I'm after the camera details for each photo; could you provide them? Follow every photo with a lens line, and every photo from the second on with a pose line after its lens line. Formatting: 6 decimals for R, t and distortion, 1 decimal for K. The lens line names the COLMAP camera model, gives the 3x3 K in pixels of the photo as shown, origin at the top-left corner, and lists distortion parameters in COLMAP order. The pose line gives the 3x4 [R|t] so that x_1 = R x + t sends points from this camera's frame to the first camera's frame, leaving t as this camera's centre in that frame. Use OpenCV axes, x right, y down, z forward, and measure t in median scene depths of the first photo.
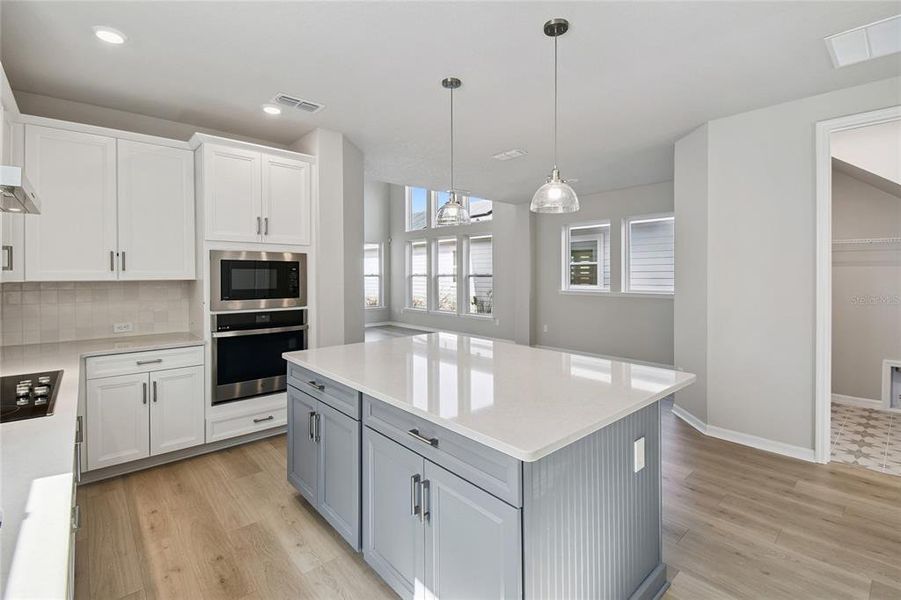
lens RADIAL K [[417.6, 0, 469.9], [0, 417.6, 280.0], [0, 0, 1]] dist [0.018256, -0.010137]
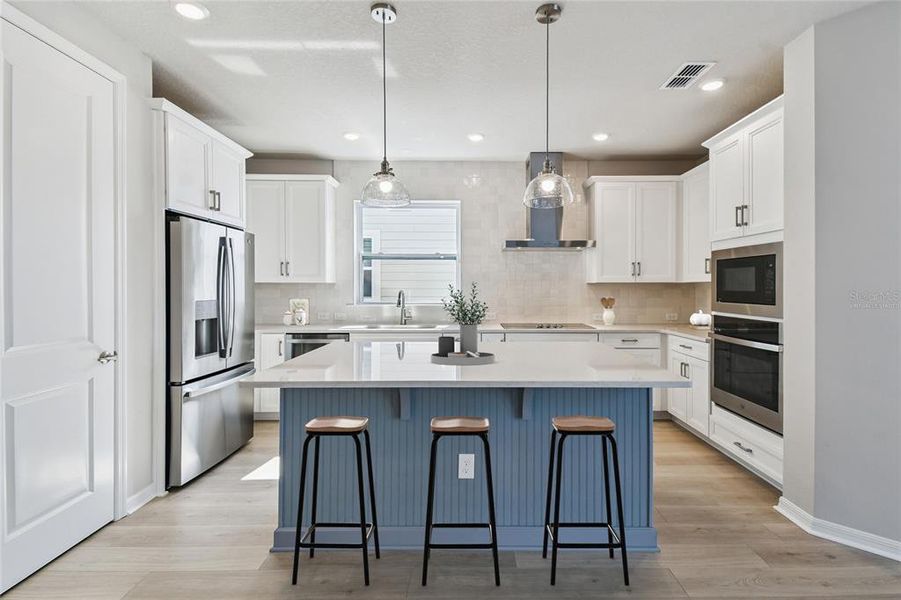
lens RADIAL K [[417.6, 0, 474.6], [0, 417.6, 291.3], [0, 0, 1]] dist [0.018256, -0.010137]
pose [[-0.662438, 0.023831, -0.748738, 0.534554], [0.015129, 0.999716, 0.018434, -0.002286], [0.748964, 0.000883, -0.662610, 1.251980]]
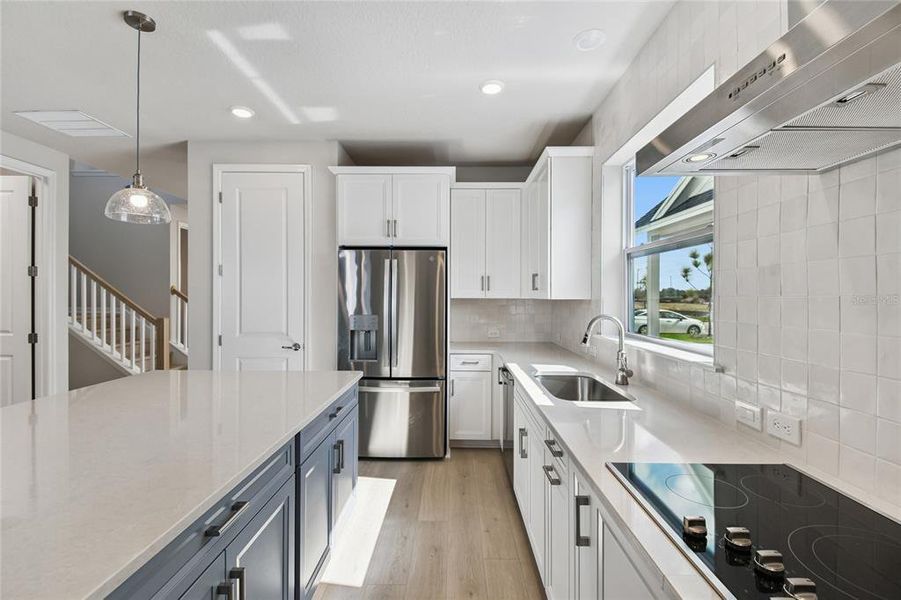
lens RADIAL K [[387.1, 0, 444.3], [0, 387.1, 297.4], [0, 0, 1]] dist [-0.002476, -0.000117]
pose [[-0.711615, 0.008678, 0.702516, -0.599708], [0.002901, 0.999951, -0.009413, -0.009393], [-0.702564, -0.004661, -0.711606, 0.797858]]
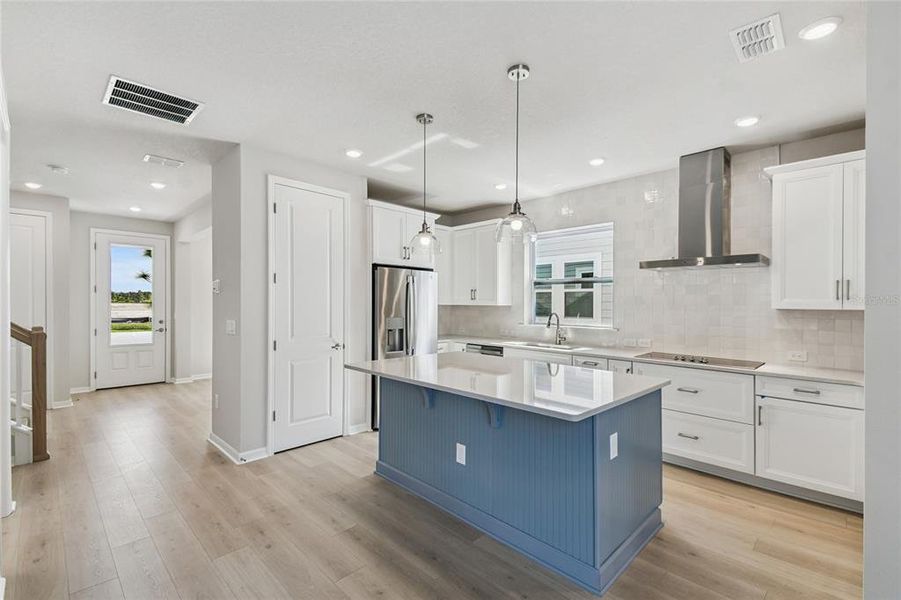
lens RADIAL K [[417.6, 0, 428.6], [0, 417.6, 305.6], [0, 0, 1]] dist [0.018256, -0.010137]
pose [[-0.999971, 0.007551, -0.000753, 0.122522], [0.007553, 0.999970, -0.001867, -0.011072], [0.000739, -0.001872, -0.999998, 1.645339]]
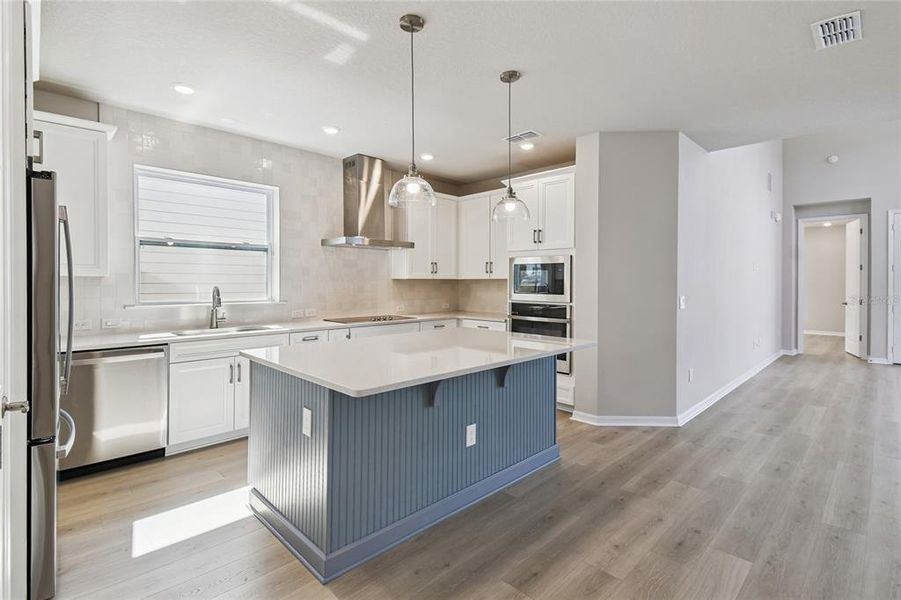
lens RADIAL K [[417.6, 0, 453.1], [0, 417.6, 286.6], [0, 0, 1]] dist [0.018256, -0.010137]
pose [[0.033864, 0.033335, -0.998870, 0.828304], [0.001687, 0.999440, 0.033411, -0.021733], [0.999425, -0.002817, 0.033789, 0.756361]]
